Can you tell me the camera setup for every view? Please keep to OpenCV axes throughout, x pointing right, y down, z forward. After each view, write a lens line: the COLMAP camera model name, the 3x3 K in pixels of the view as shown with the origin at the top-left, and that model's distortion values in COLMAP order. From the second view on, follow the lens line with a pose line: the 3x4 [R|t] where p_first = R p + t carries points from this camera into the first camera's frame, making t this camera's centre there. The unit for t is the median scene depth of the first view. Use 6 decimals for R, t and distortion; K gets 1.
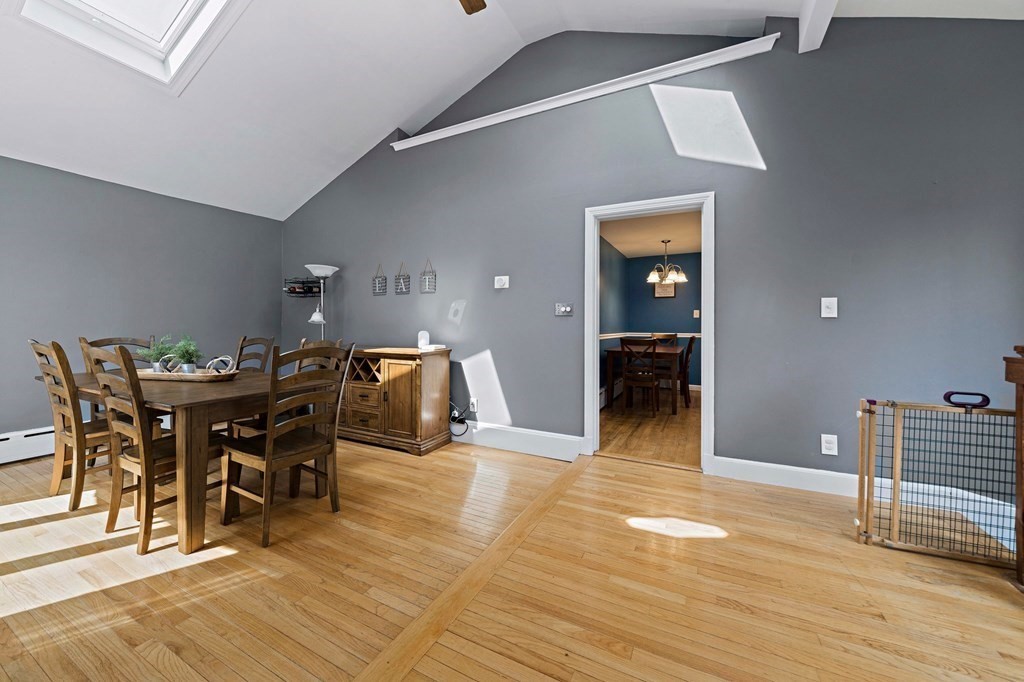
lens RADIAL K [[384.9, 0, 508.9], [0, 384.9, 330.9], [0, 0, 1]] dist [-0.002509, -0.000320]
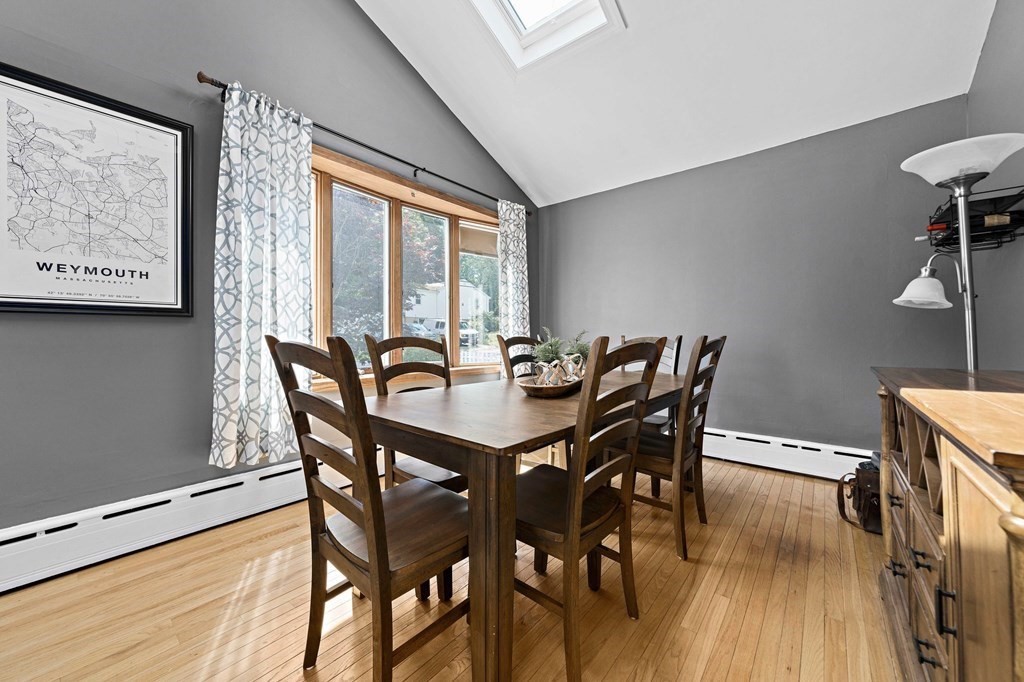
lens RADIAL K [[384.9, 0, 509.2], [0, 384.9, 333.1], [0, 0, 1]] dist [-0.002509, -0.000320]
pose [[-0.202179, -0.012429, -0.979270, -0.063817], [-0.014875, 0.999843, -0.009619, 0.024444], [0.979236, 0.012622, -0.202332, 1.001463]]
